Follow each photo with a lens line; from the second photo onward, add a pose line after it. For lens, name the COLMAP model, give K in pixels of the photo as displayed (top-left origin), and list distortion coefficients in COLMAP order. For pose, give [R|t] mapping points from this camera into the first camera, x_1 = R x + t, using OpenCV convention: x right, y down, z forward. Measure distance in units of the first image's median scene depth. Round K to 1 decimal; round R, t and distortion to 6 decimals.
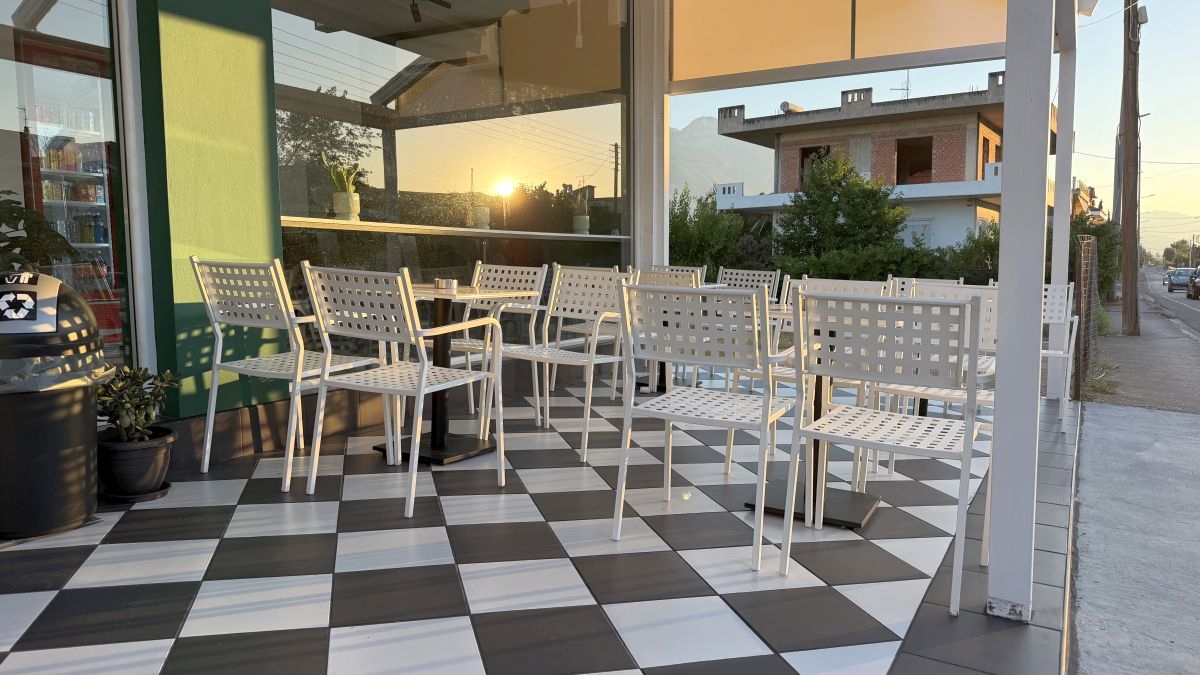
lens RADIAL K [[824.6, 0, 600.0], [0, 824.6, 337.5], [0, 0, 1]] dist [0.050506, -0.000658]
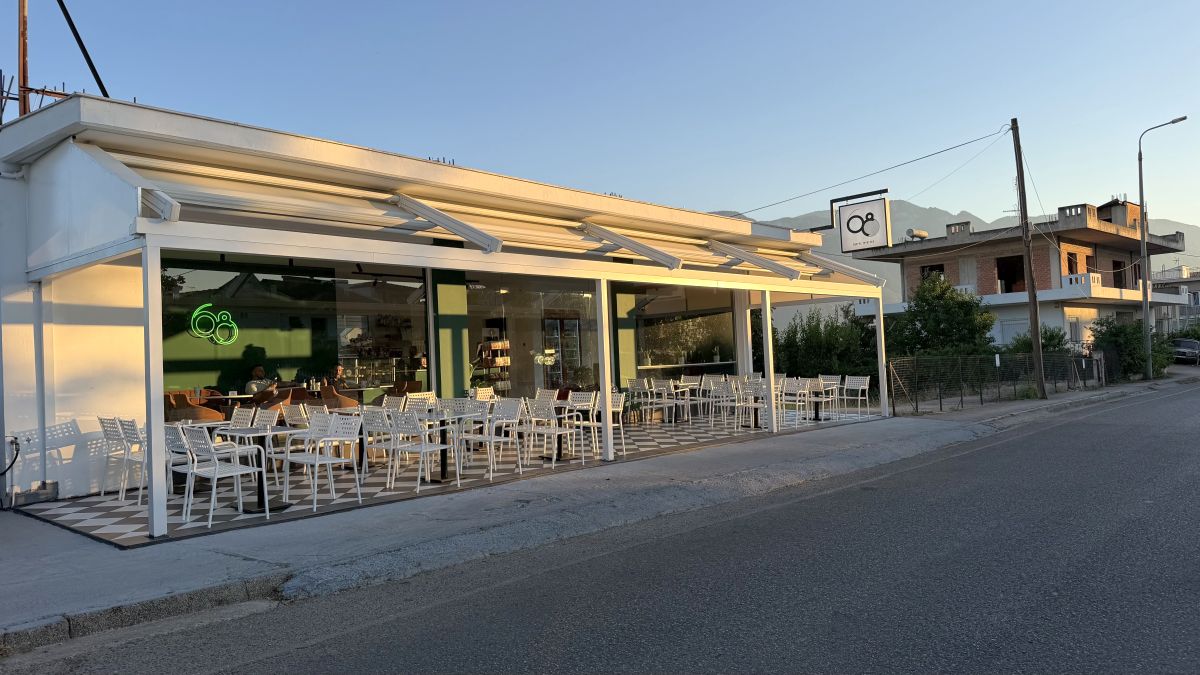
lens RADIAL K [[824.6, 0, 600.0], [0, 824.6, 337.5], [0, 0, 1]] dist [0.050506, -0.000658]
pose [[0.973841, -0.046072, -0.222513, 0.052622], [0.019959, 0.992789, -0.118205, 0.027629], [0.226354, 0.110671, 0.967737, -0.436862]]
